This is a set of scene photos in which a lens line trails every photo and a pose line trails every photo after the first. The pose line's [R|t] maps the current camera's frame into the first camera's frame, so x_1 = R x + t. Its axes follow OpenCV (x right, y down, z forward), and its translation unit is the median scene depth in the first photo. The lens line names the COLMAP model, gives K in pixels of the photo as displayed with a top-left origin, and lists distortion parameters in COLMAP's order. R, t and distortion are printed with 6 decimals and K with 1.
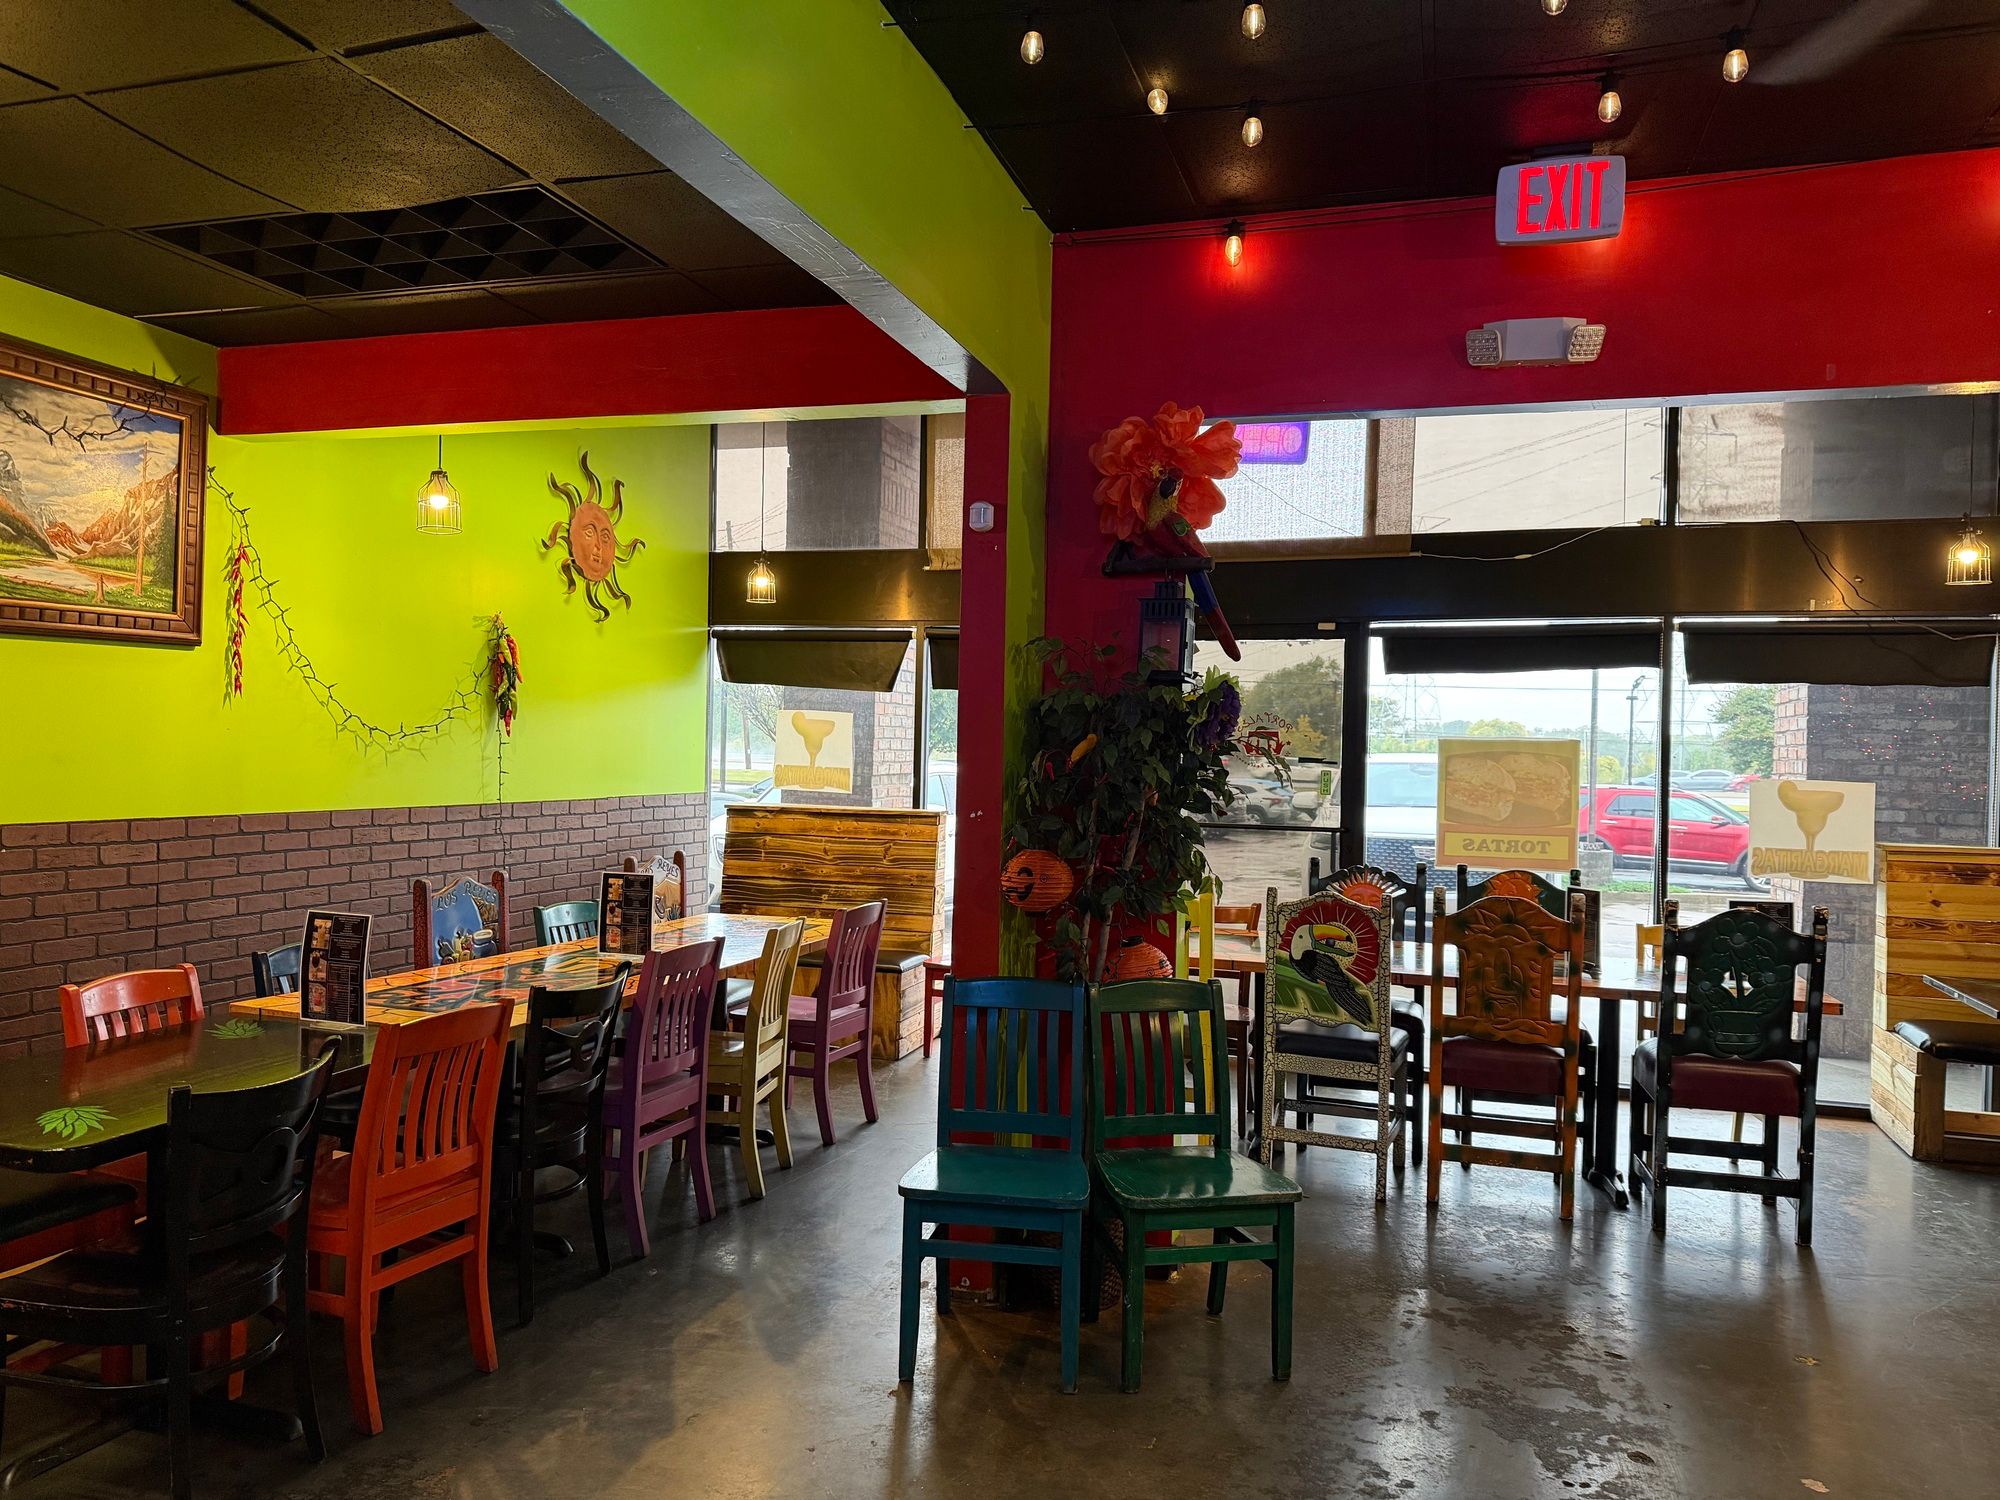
lens RADIAL K [[1425.5, 0, 993.9], [0, 1425.5, 749.6], [0, 0, 1]] dist [0.039935, -0.041281]
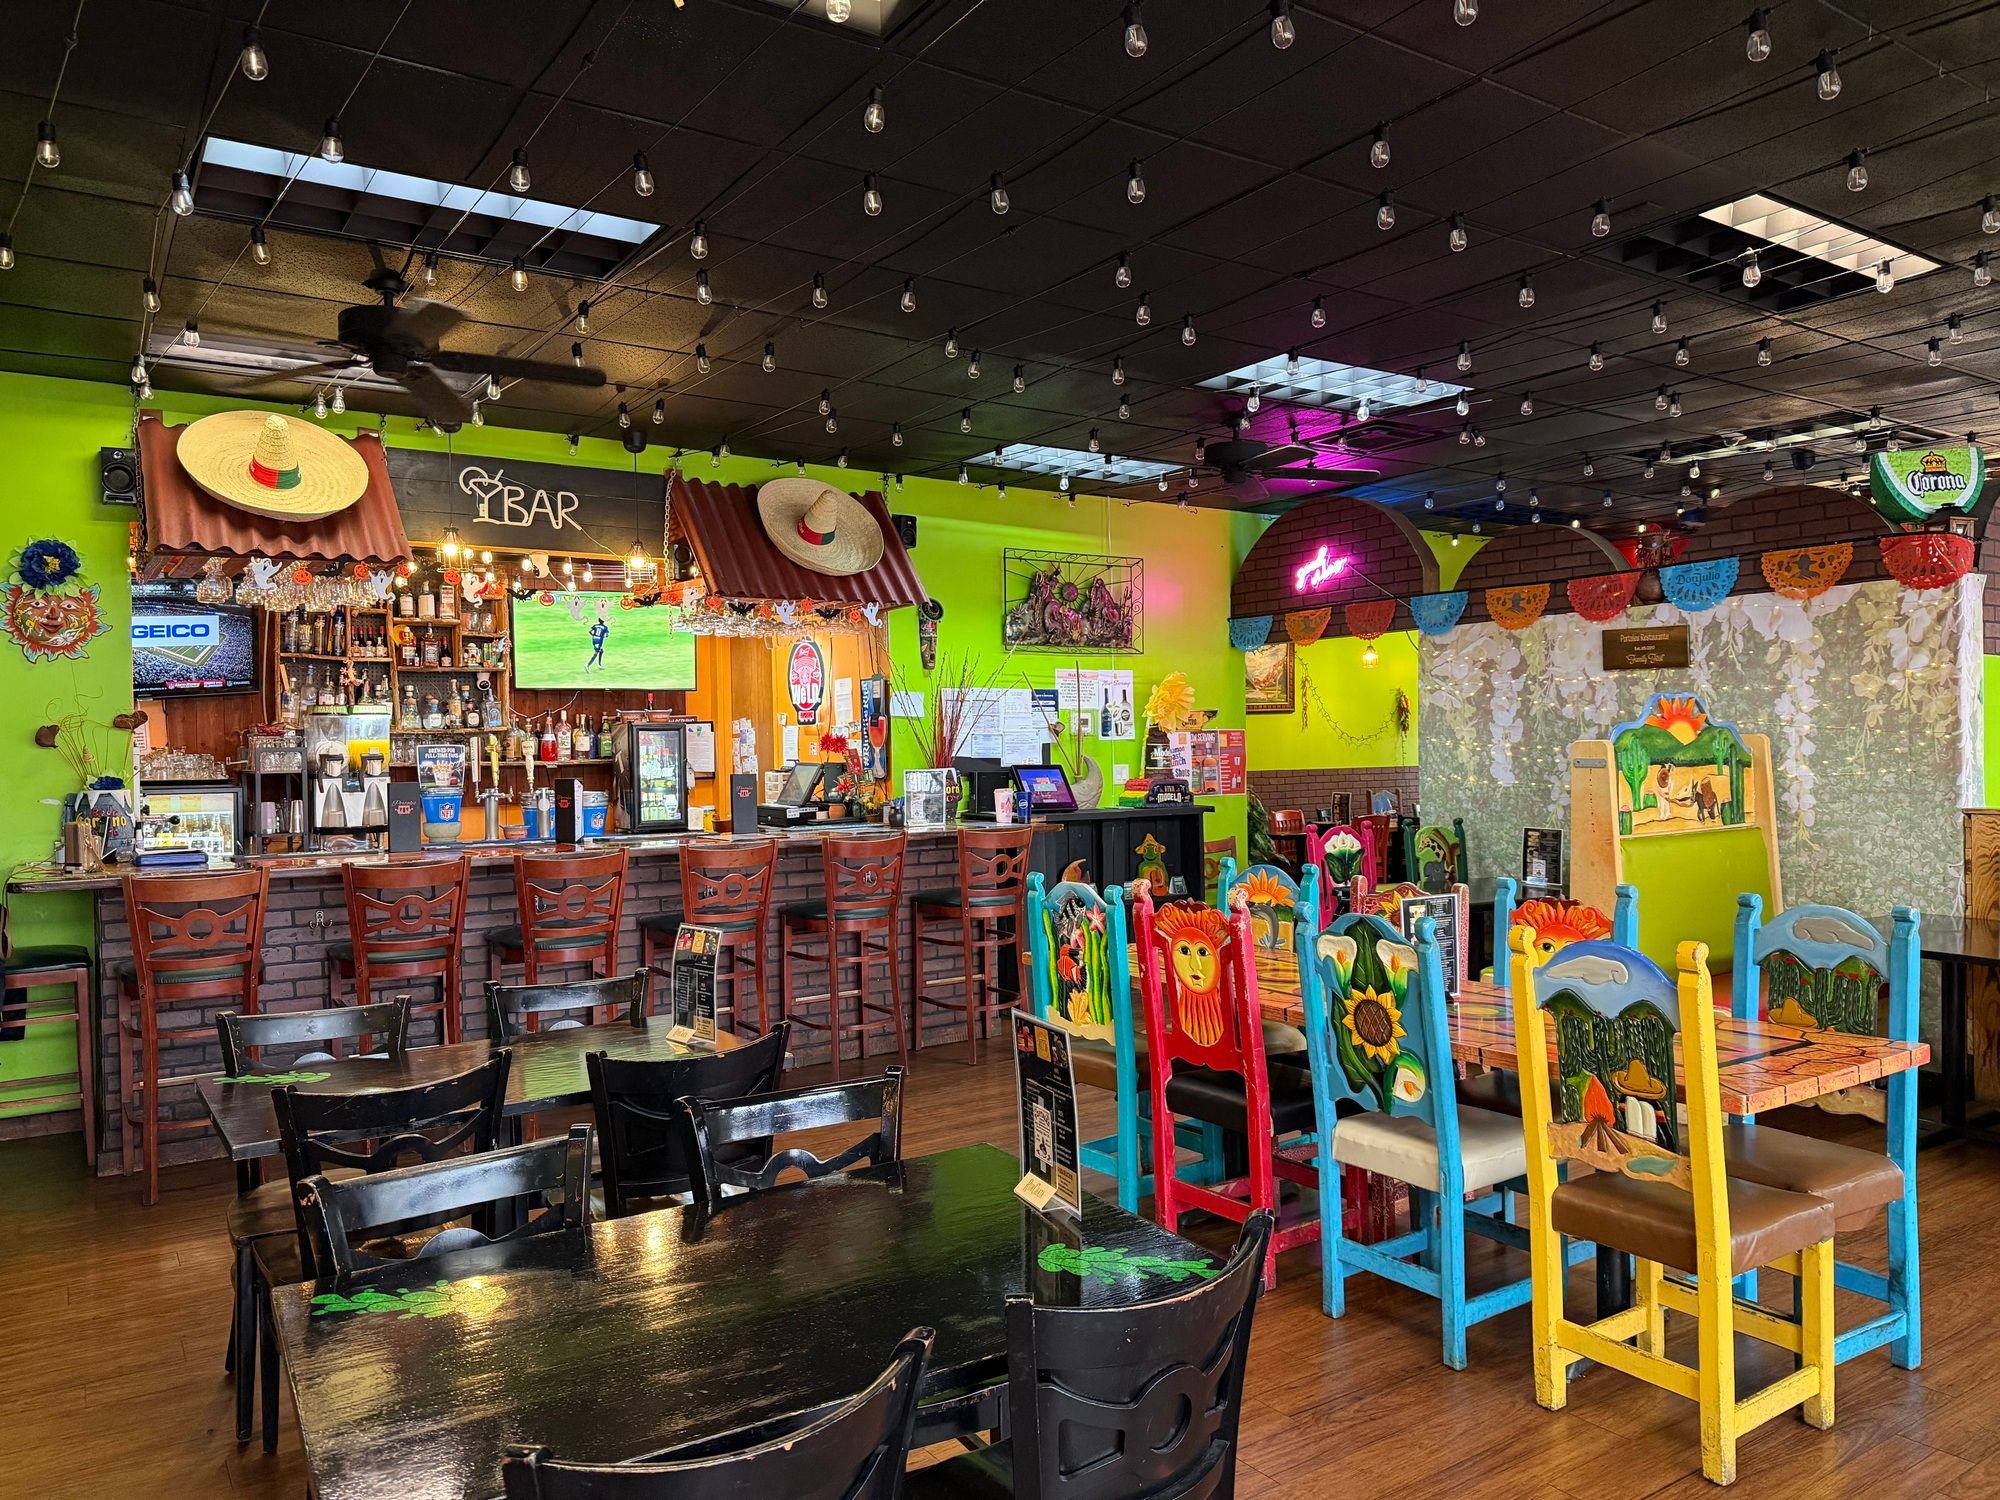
lens RADIAL K [[1425.5, 0, 994.3], [0, 1425.5, 749.4], [0, 0, 1]] dist [0.039935, -0.041281]
pose [[0.783838, -0.027895, -0.620339, 0.774978], [0.031748, 0.999484, -0.004828, -0.000954], [0.620153, -0.015910, 0.784319, -1.670940]]
